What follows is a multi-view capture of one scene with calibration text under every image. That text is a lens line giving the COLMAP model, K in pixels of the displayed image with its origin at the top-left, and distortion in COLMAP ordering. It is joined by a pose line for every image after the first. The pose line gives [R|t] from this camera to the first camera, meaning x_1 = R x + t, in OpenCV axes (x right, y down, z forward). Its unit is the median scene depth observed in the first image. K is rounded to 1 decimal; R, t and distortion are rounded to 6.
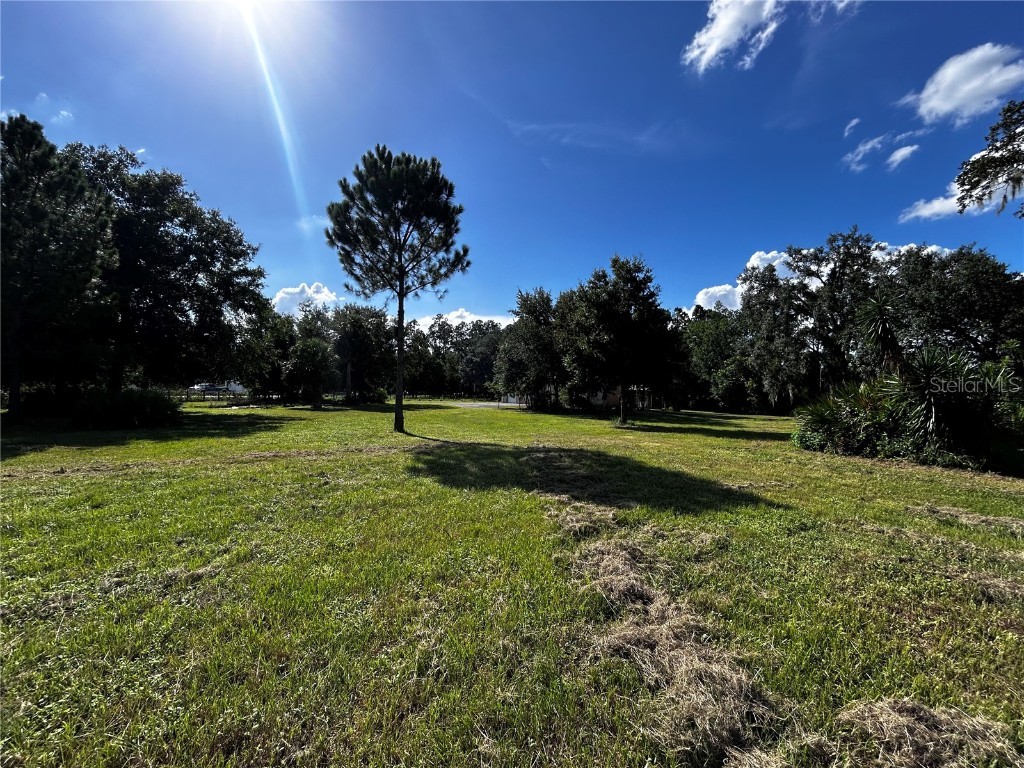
lens RADIAL K [[417.4, 0, 512.0], [0, 417.4, 384.0], [0, 0, 1]] dist [-0.010930, -0.000094]
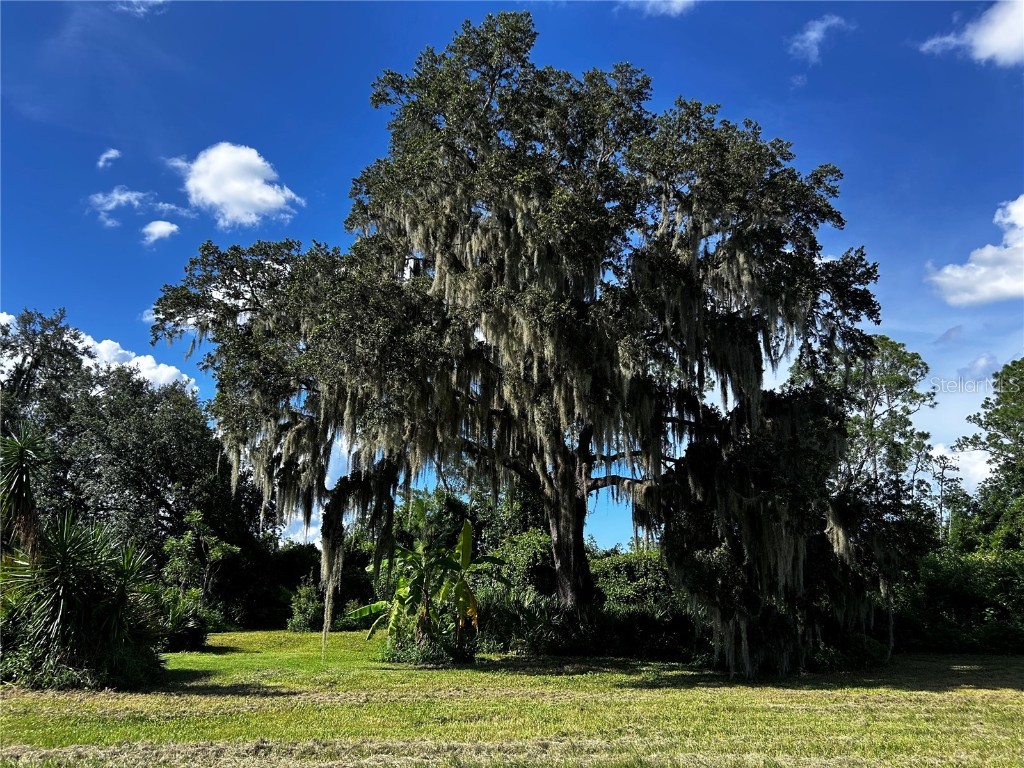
lens RADIAL K [[770.2, 0, 510.8], [0, 770.2, 388.9], [0, 0, 1]] dist [0.040277, -0.051210]
pose [[0.342034, 0.227019, 0.911853, -0.000779], [-0.028699, 0.972449, -0.231341, -0.000820], [-0.939249, 0.052957, 0.339126, -0.012406]]
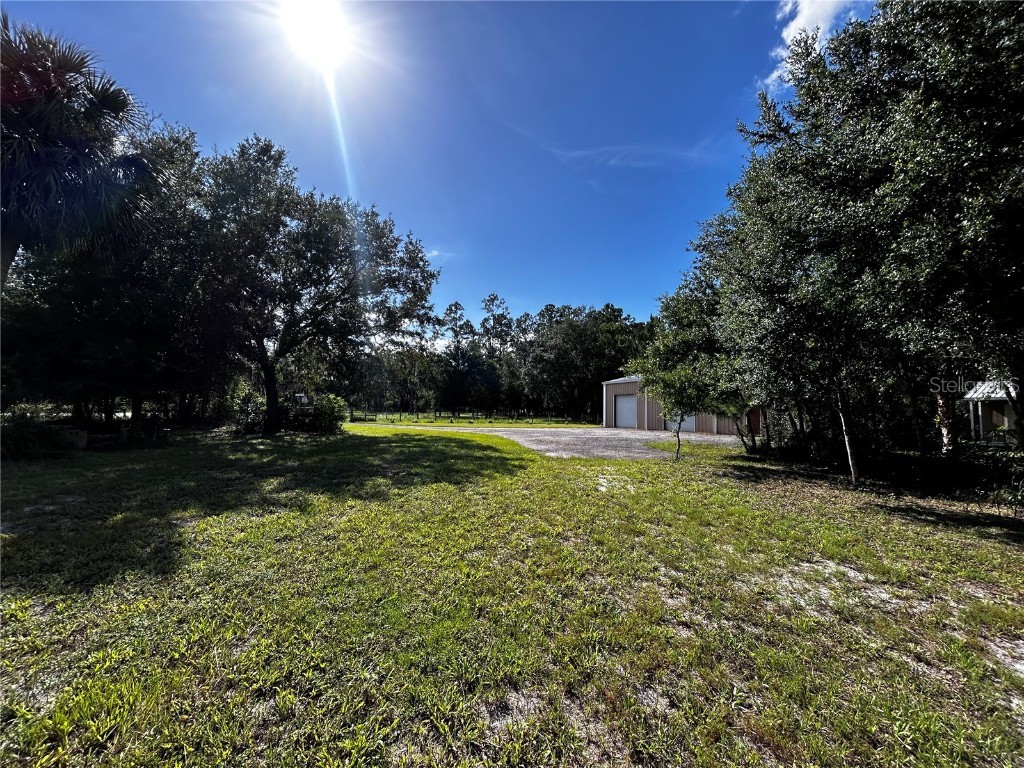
lens RADIAL K [[417.4, 0, 512.0], [0, 417.4, 384.0], [0, 0, 1]] dist [-0.010930, -0.000094]
pose [[0.989410, -0.005457, -0.145048, -0.158782], [-0.000747, 0.999088, -0.042681, 0.033212], [0.145149, 0.042337, 0.988504, 1.197503]]
